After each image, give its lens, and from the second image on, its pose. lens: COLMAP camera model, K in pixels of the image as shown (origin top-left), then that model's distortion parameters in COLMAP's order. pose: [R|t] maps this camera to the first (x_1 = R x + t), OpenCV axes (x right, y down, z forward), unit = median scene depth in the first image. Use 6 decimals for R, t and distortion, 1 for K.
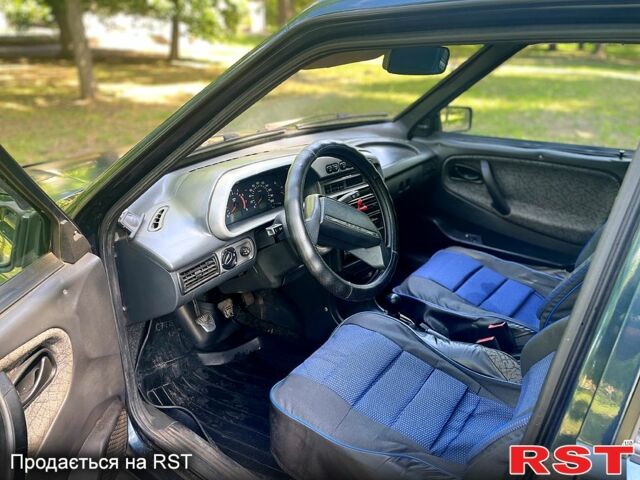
lens RADIAL K [[491.7, 0, 311.5], [0, 491.7, 239.9], [0, 0, 1]] dist [0.095035, -0.128210]
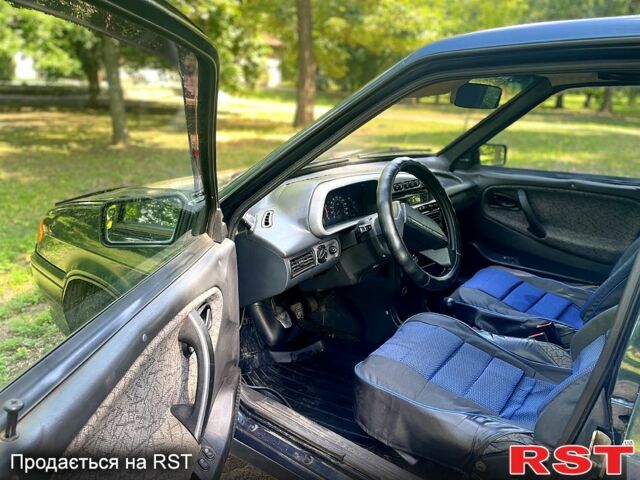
lens RADIAL K [[491.7, 0, 311.5], [0, 491.7, 239.9], [0, 0, 1]] dist [0.095035, -0.128210]
pose [[0.999661, 0.020067, -0.016619, -0.125060], [-0.021606, 0.994927, -0.098249, 0.087891], [0.014563, 0.098575, 0.995023, -0.140906]]
